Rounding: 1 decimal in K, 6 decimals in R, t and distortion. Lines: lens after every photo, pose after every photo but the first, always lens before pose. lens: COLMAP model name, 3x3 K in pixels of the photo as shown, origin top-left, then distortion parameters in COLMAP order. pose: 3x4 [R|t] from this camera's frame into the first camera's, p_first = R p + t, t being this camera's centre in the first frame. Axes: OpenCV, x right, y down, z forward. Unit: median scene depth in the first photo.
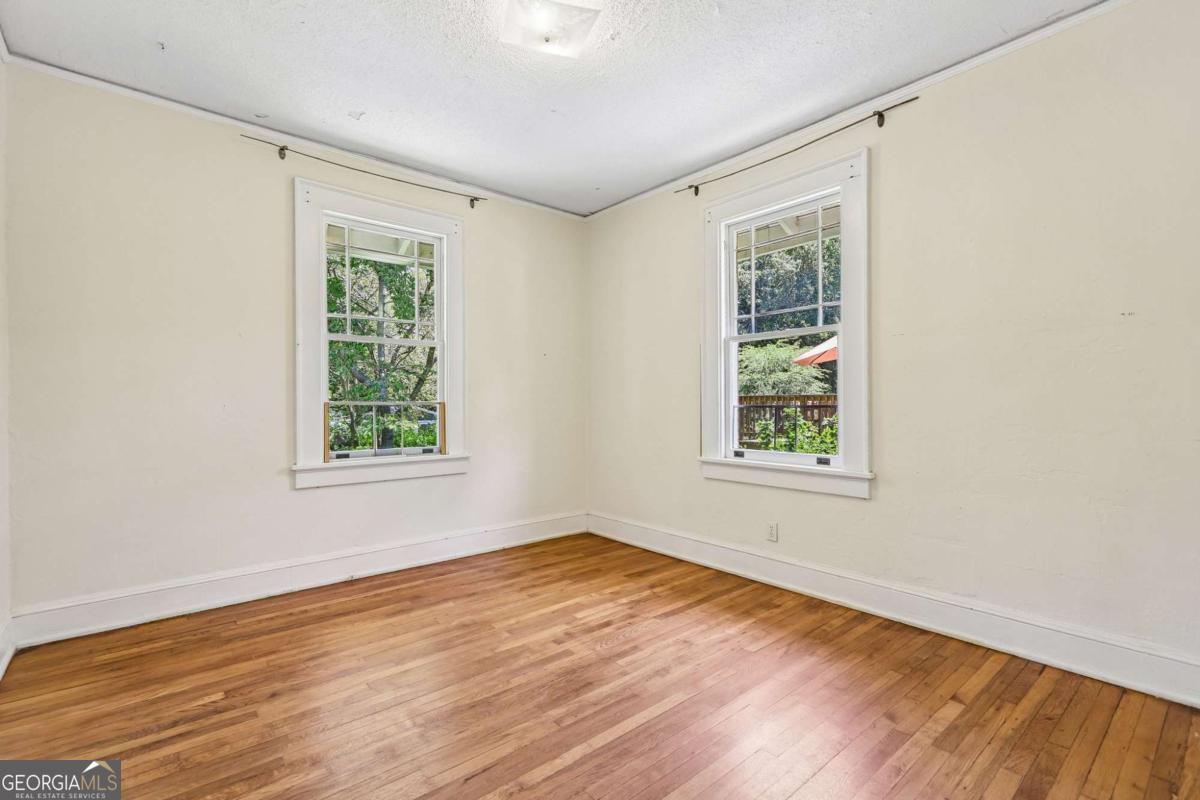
lens RADIAL K [[543.6, 0, 603.4], [0, 543.6, 405.3], [0, 0, 1]] dist [0.002335, 0.000705]
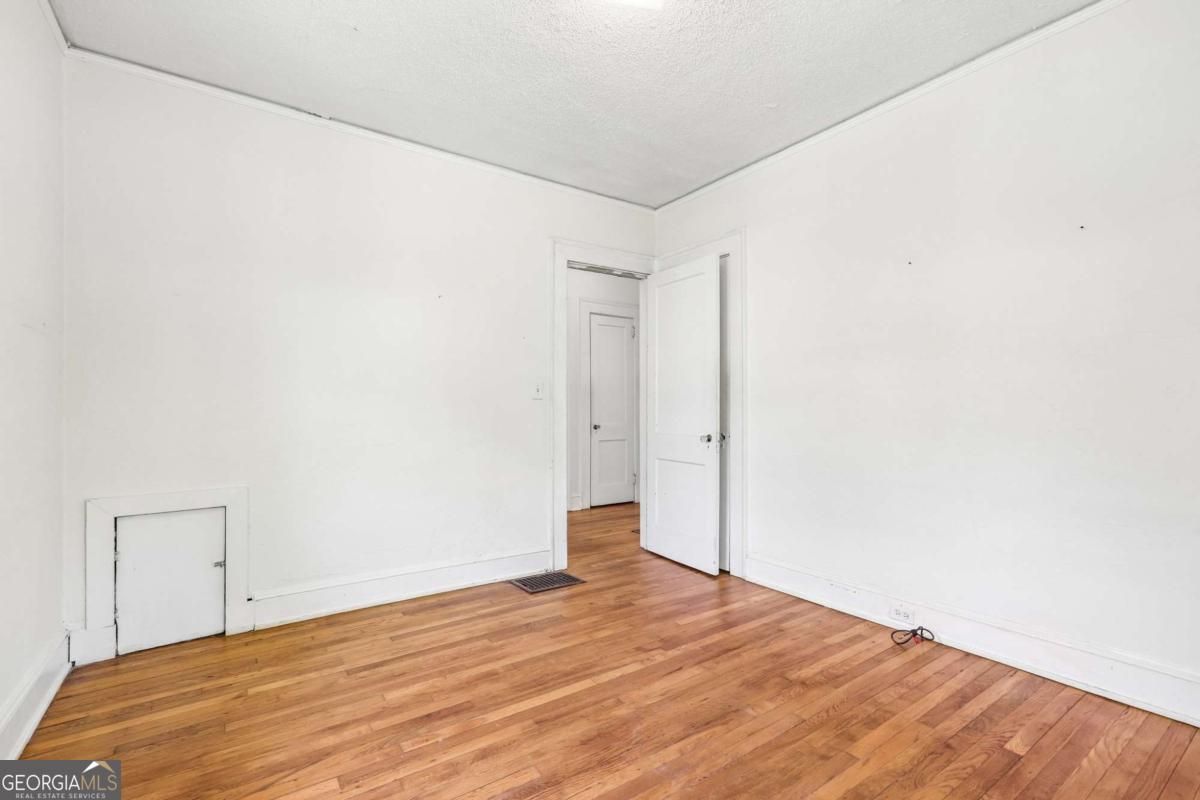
lens RADIAL K [[543.6, 0, 603.4], [0, 543.6, 405.3], [0, 0, 1]] dist [0.002335, 0.000705]
pose [[-0.995420, 0.005462, 0.095447, -0.154514], [0.005086, 0.999978, -0.004185, -0.009877], [-0.095468, -0.003680, -0.995426, 2.035929]]
